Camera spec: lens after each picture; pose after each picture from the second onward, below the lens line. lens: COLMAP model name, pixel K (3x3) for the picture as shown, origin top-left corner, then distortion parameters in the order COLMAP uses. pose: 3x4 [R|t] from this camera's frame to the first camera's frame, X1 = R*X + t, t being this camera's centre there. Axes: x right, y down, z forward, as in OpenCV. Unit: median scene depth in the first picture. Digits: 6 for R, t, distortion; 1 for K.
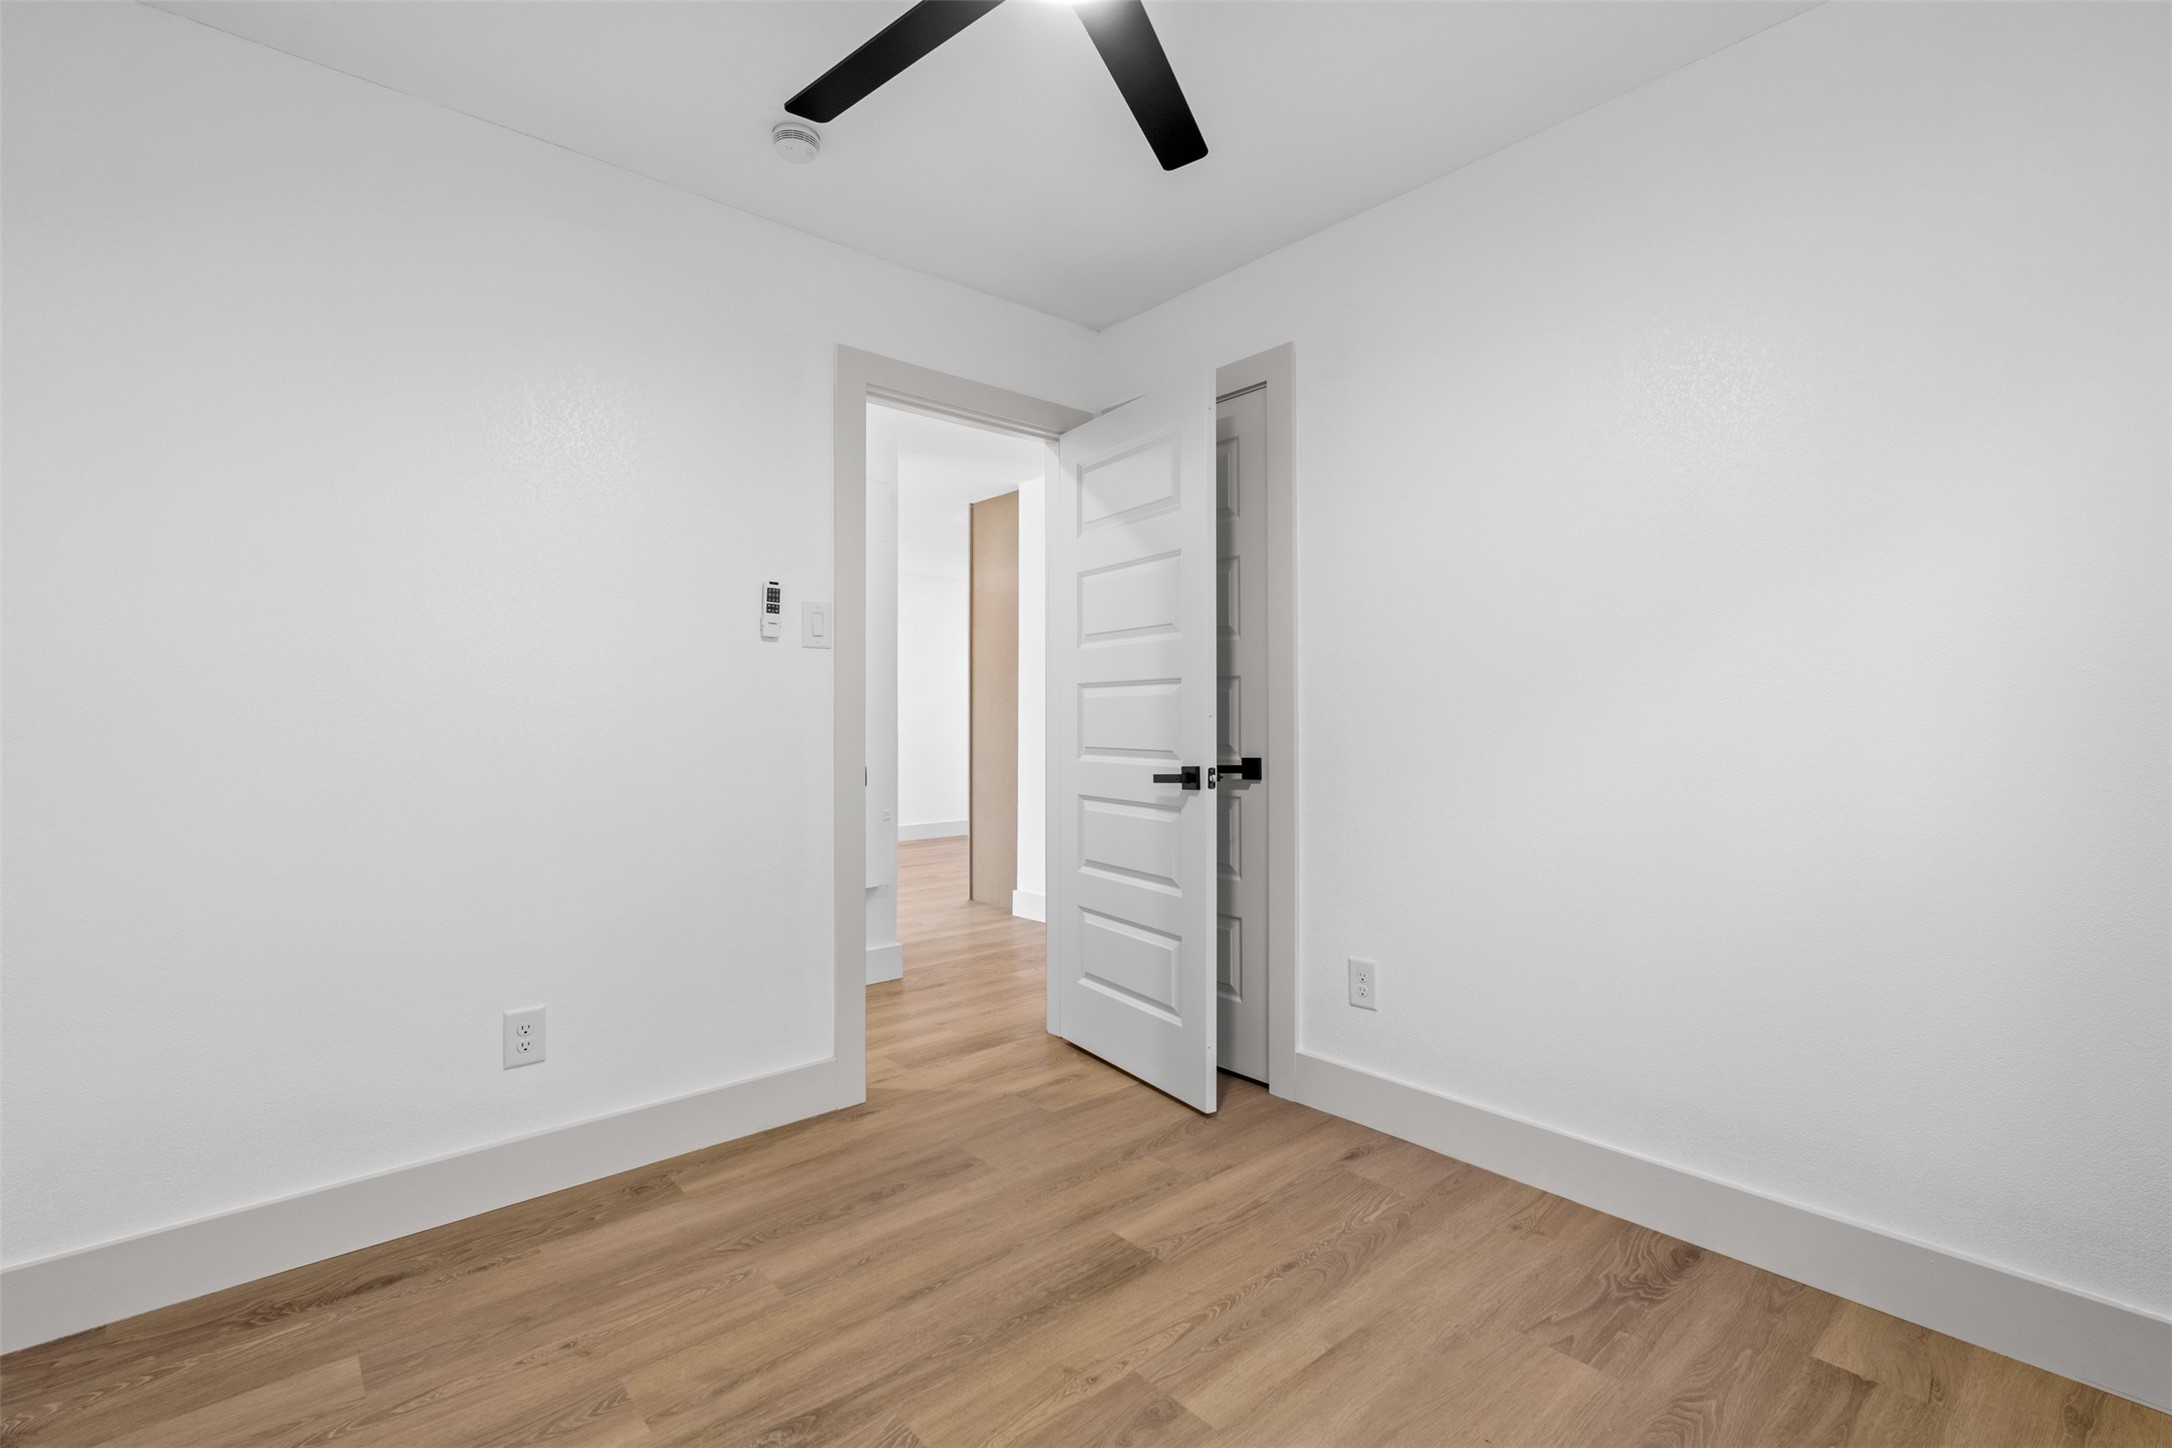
lens RADIAL K [[848.6, 0, 1082.6], [0, 848.6, 721.4], [0, 0, 1]] dist [-0.000132, -0.000014]
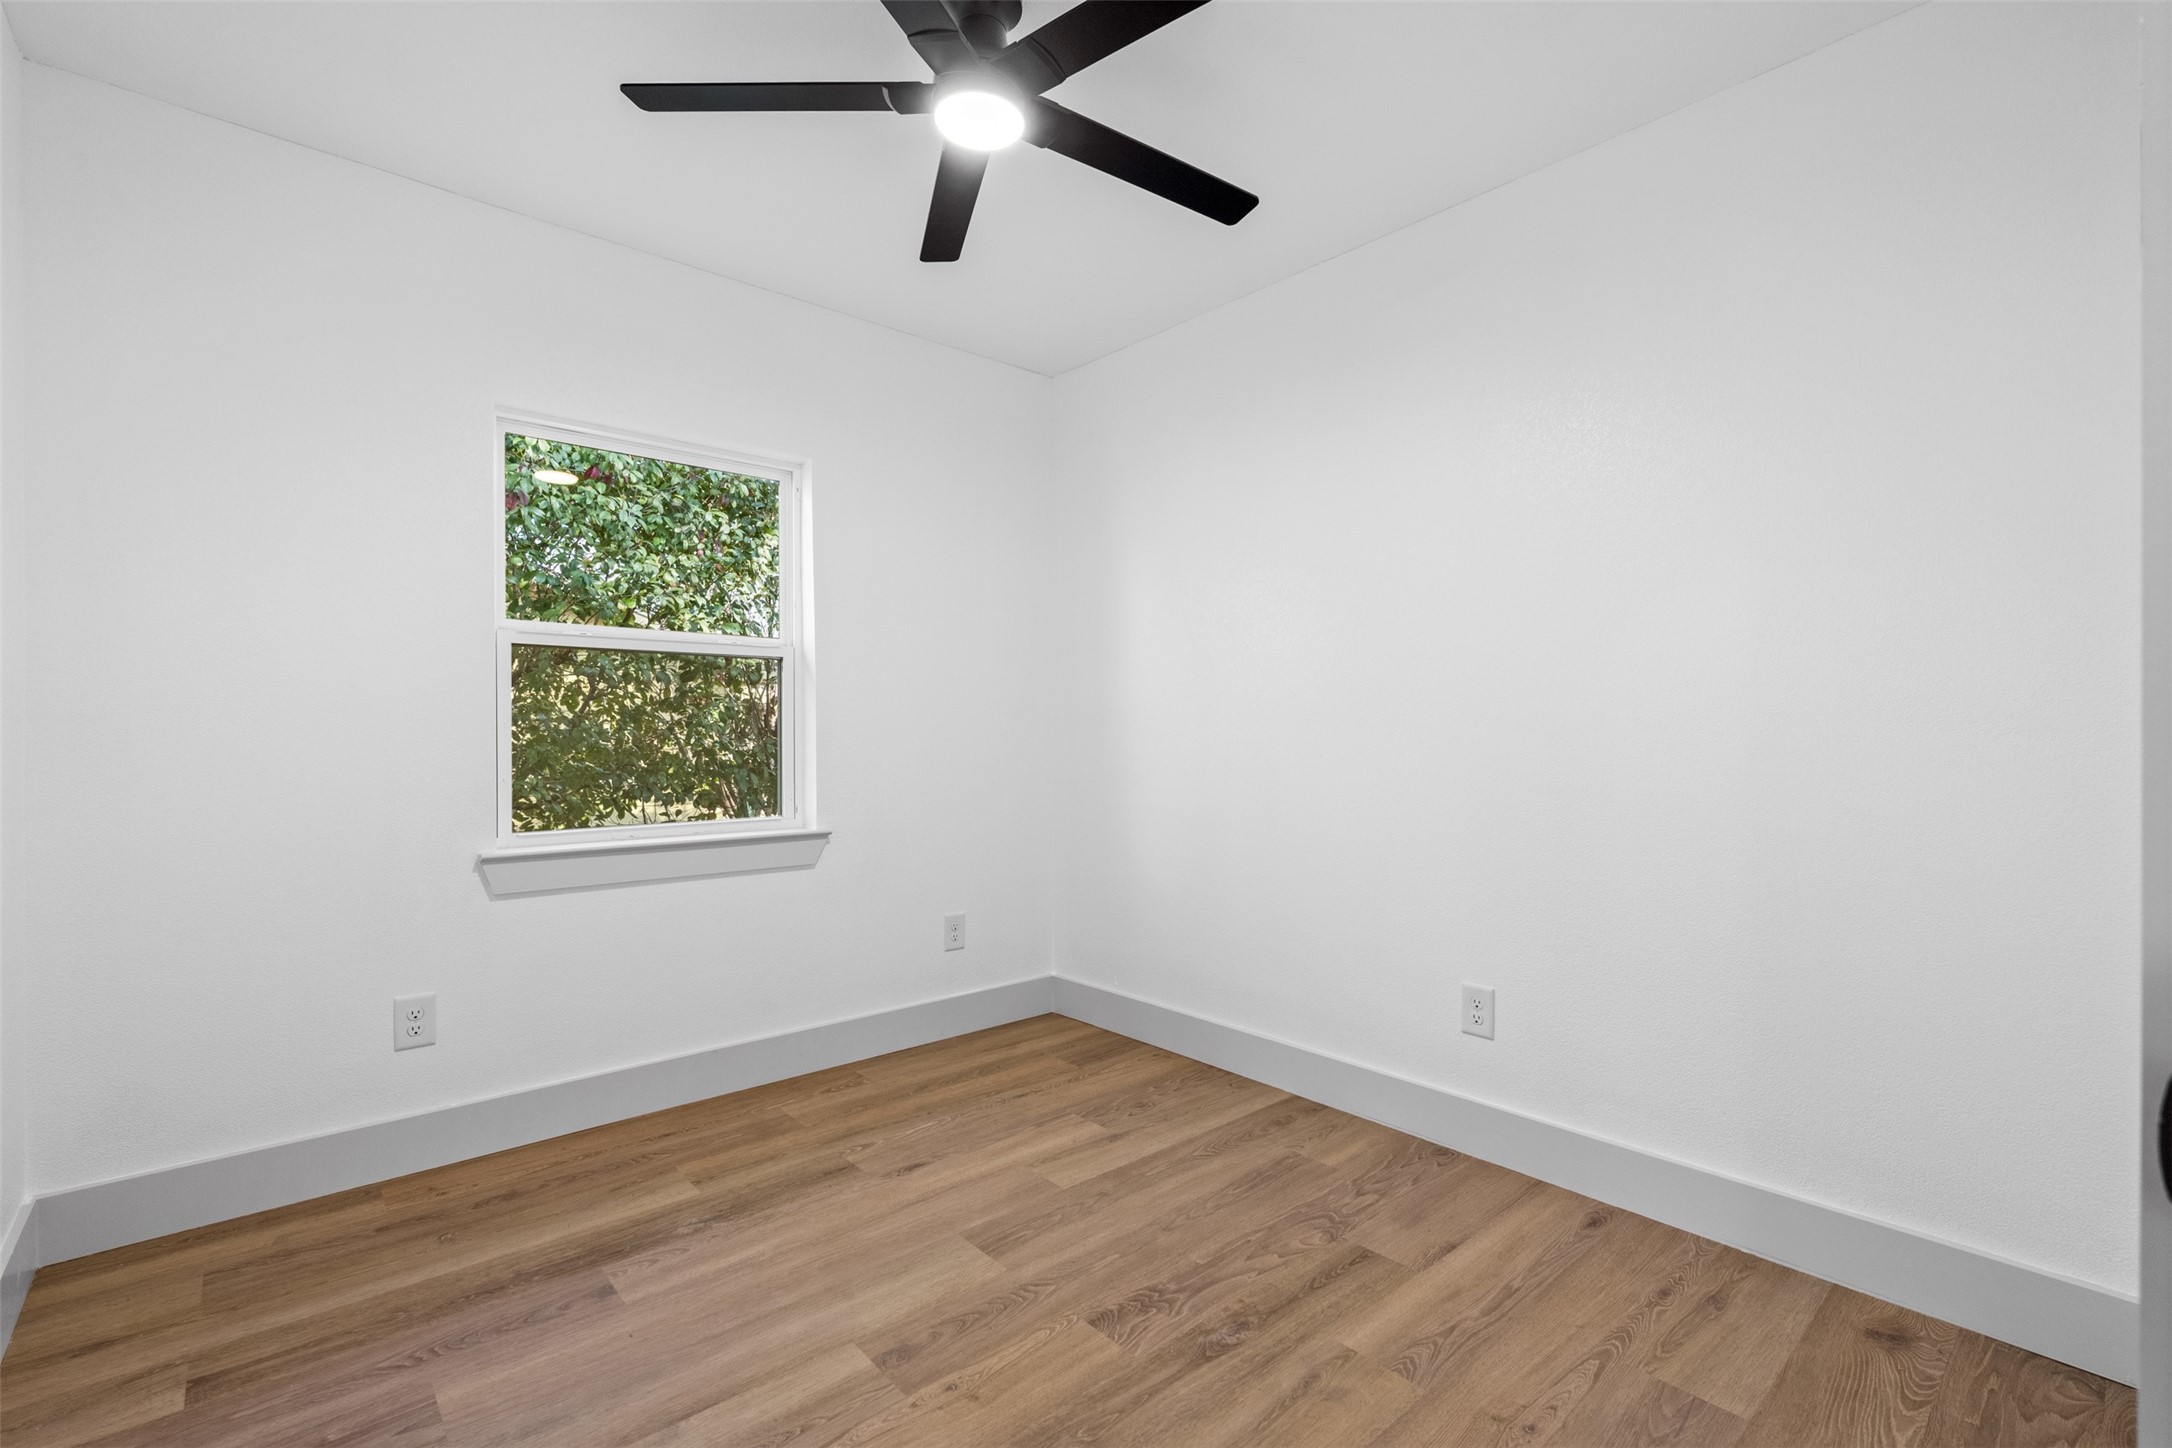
lens RADIAL K [[953.7, 0, 1090.2], [0, 953.7, 721.4], [0, 0, 1]] dist [-0.006944, 0.001026]
pose [[-0.999969, 0.004792, -0.006303, -0.151150], [0.004769, 0.999982, 0.003682, -0.015752], [0.006320, 0.003651, -0.999973, 2.144745]]
